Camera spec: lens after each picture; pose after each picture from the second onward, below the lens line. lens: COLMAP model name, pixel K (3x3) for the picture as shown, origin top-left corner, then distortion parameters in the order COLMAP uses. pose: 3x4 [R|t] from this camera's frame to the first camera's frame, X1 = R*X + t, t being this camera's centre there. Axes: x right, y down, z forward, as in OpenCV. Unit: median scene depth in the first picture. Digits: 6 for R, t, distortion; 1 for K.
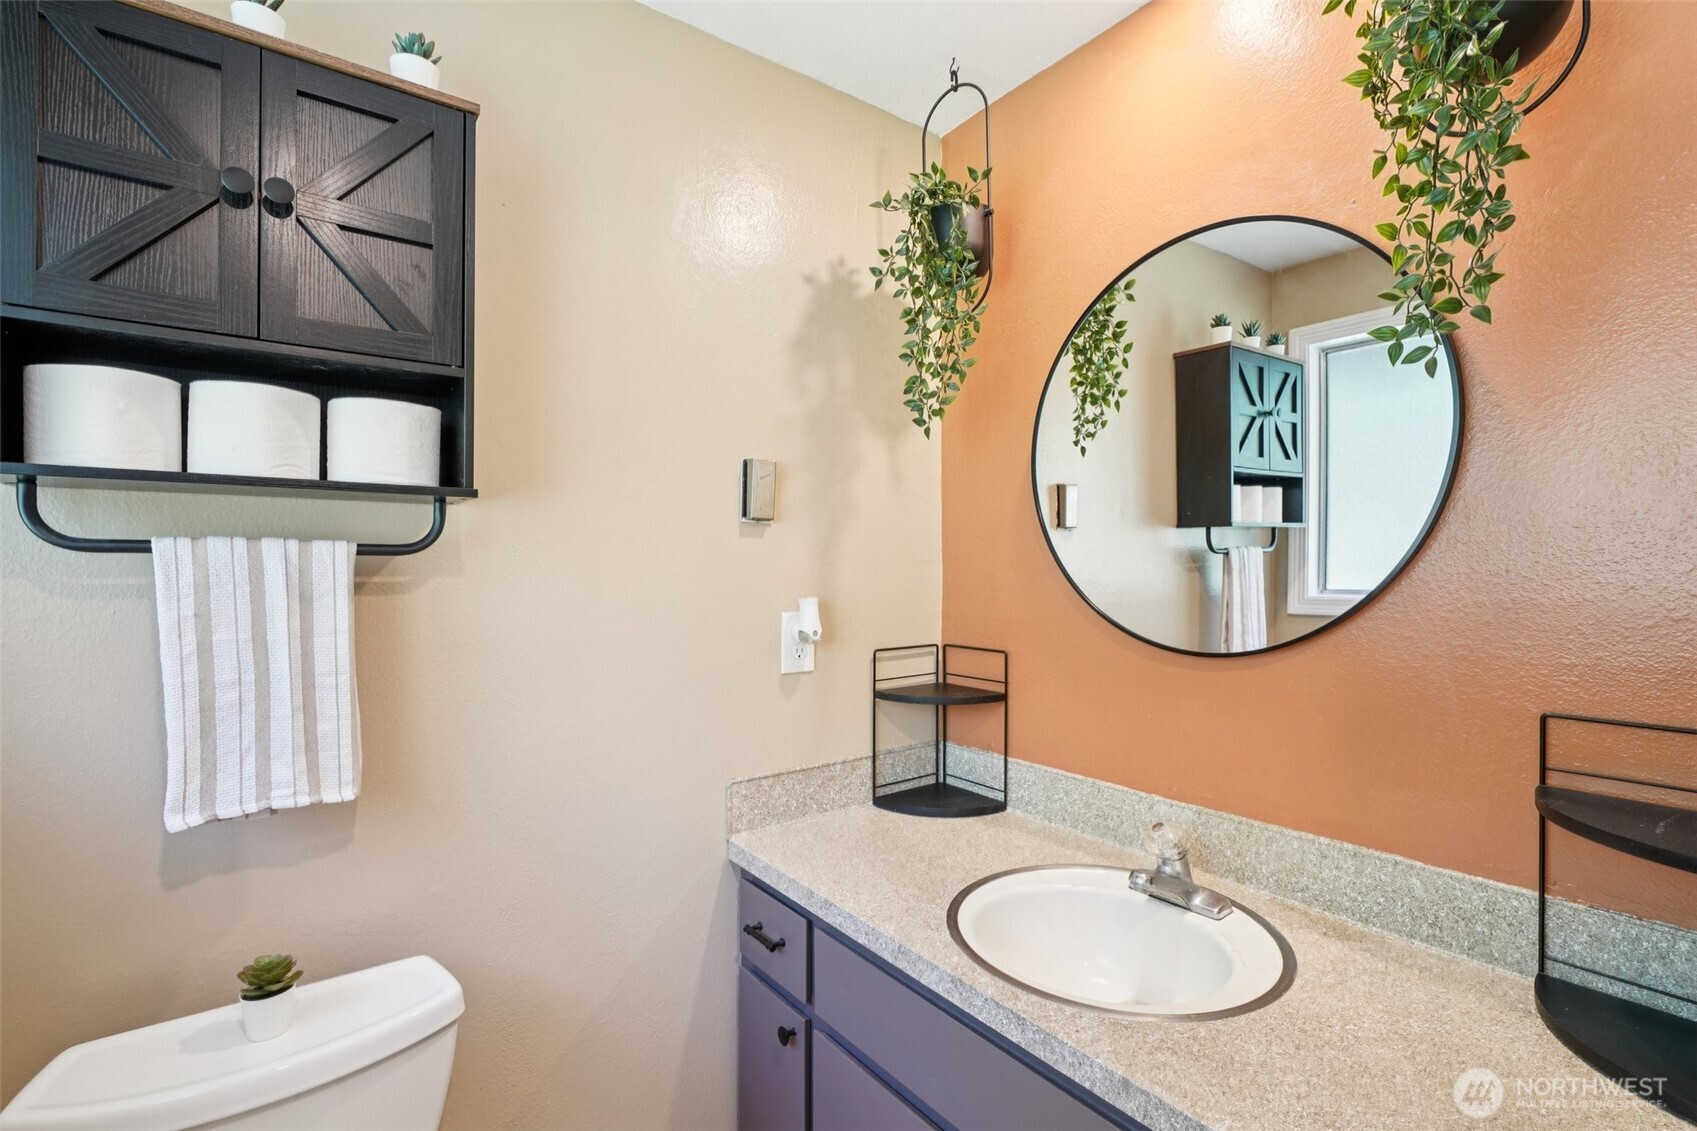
lens RADIAL K [[779.9, 0, 846.3], [0, 779.9, 570.3], [0, 0, 1]] dist [-0.011626, 0.003031]
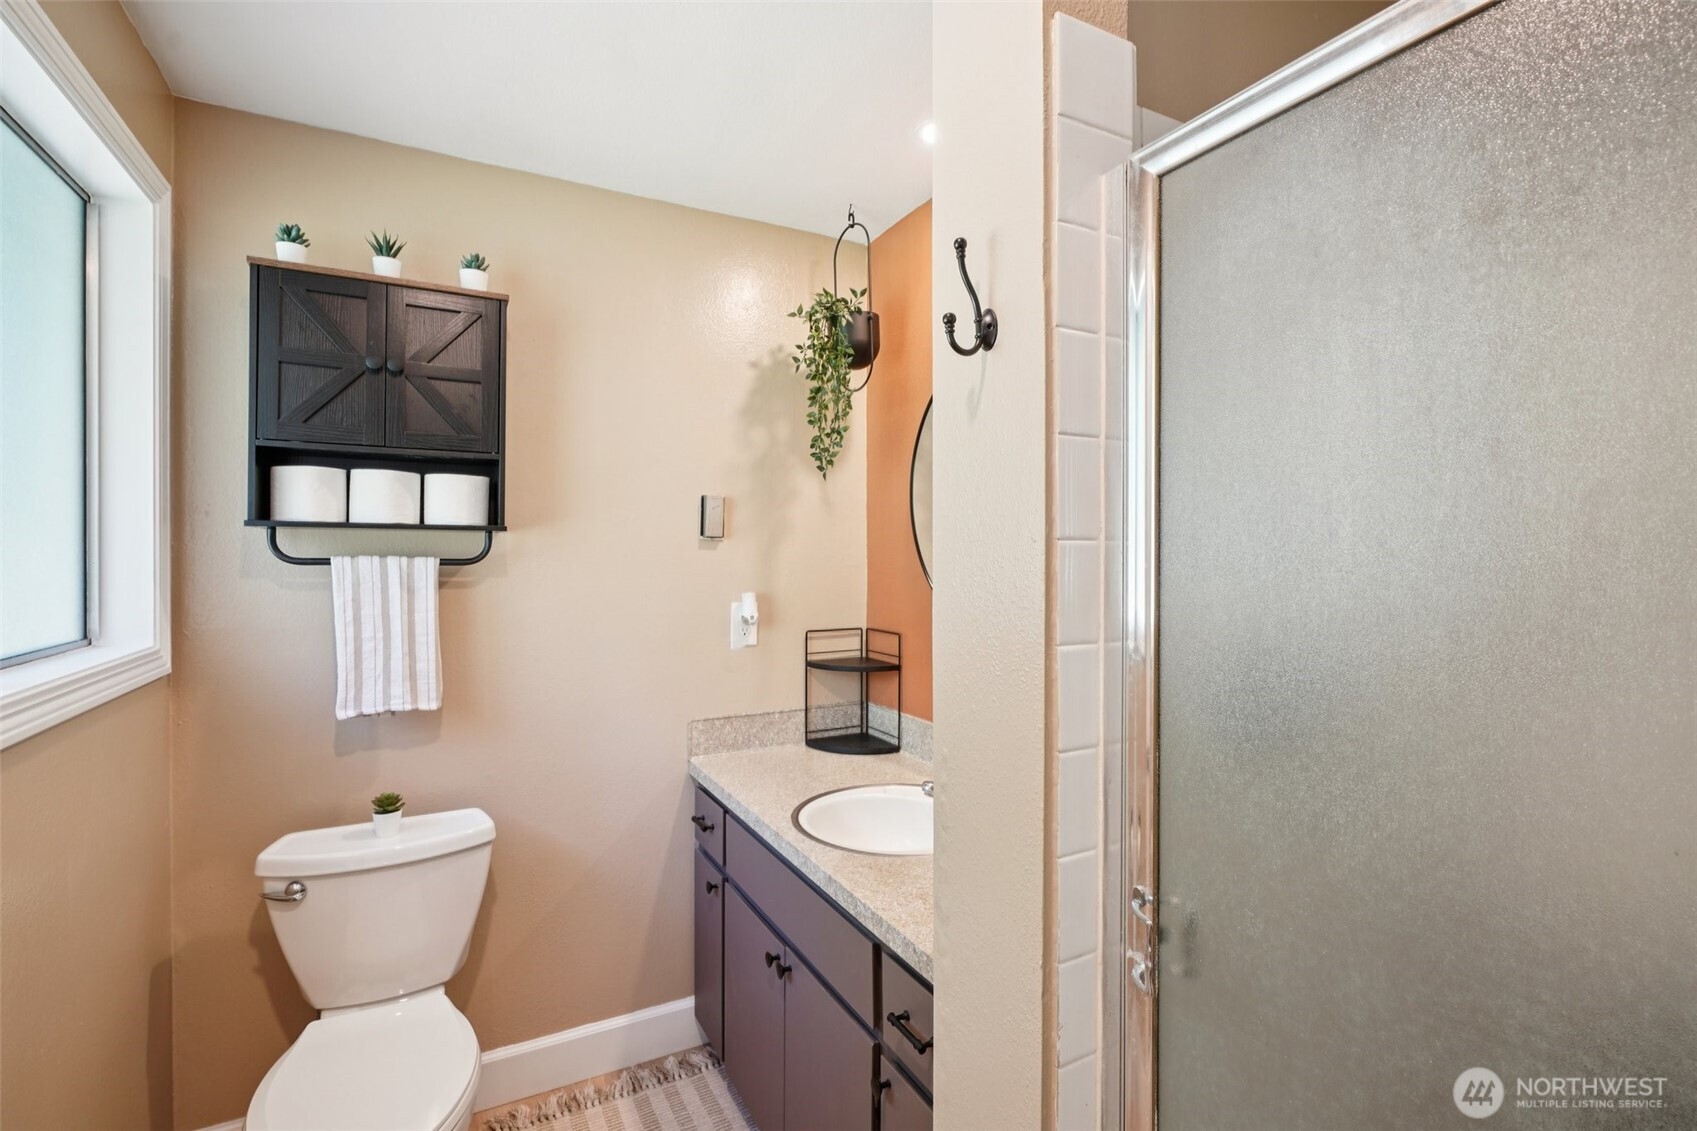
lens RADIAL K [[779.9, 0, 848.9], [0, 779.9, 557.0], [0, 0, 1]] dist [-0.011626, 0.003031]
pose [[0.989010, 0.004752, -0.147776, 0.414832], [-0.005254, 0.999982, -0.003008, -0.031096], [0.147759, 0.003752, 0.989016, -0.449959]]
